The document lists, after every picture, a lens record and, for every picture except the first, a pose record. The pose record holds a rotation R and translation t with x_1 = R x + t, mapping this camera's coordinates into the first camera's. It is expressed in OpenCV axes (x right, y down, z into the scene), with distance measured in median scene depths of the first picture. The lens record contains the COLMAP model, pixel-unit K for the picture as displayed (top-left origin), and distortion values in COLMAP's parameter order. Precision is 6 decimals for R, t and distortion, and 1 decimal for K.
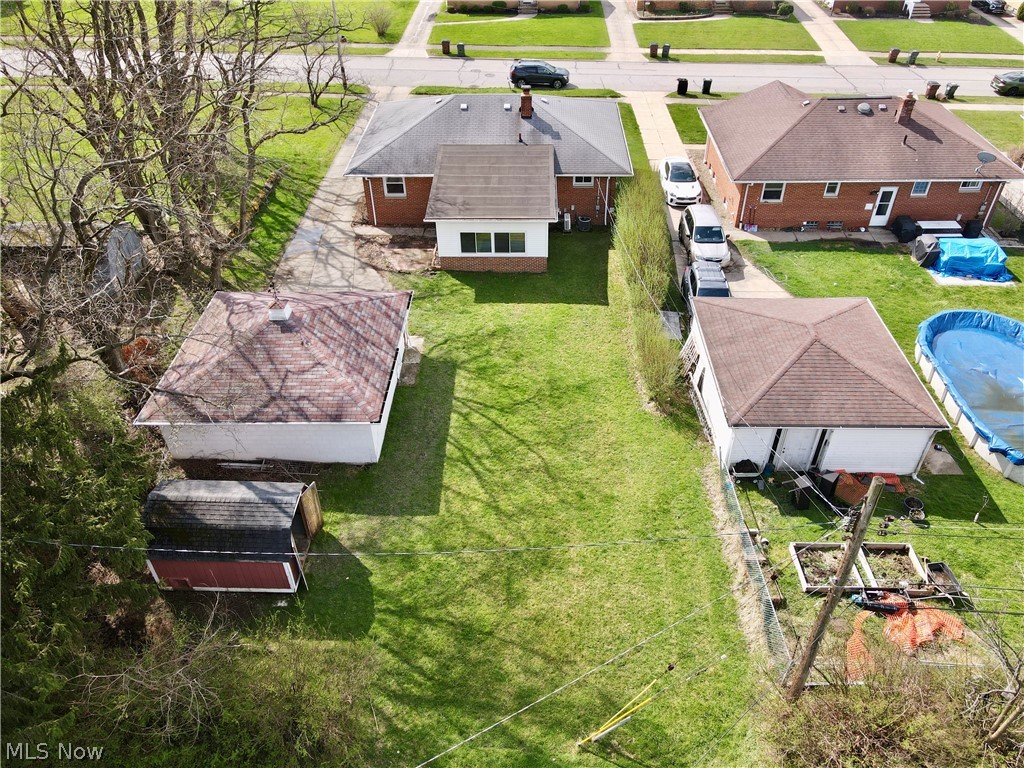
lens RADIAL K [[748.5, 0, 516.8], [0, 748.5, 379.2], [0, 0, 1]] dist [-0.003858, 0.039906]
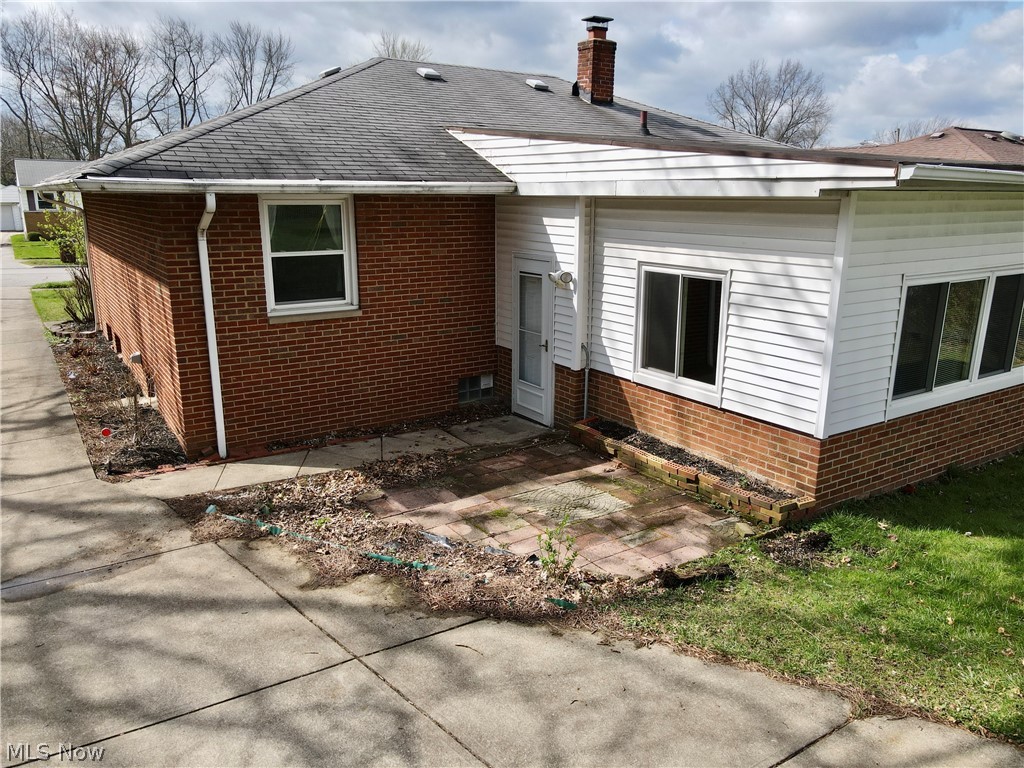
lens RADIAL K [[756.4, 0, 512.0], [0, 756.4, 384.0], [0, 0, 1]] dist [0.014236, 0.006052]
pose [[0.824028, -0.127097, 0.552109, -0.252590], [0.346069, 0.884495, -0.312897, -0.135319], [-0.448569, 0.448904, 0.772833, 0.832548]]
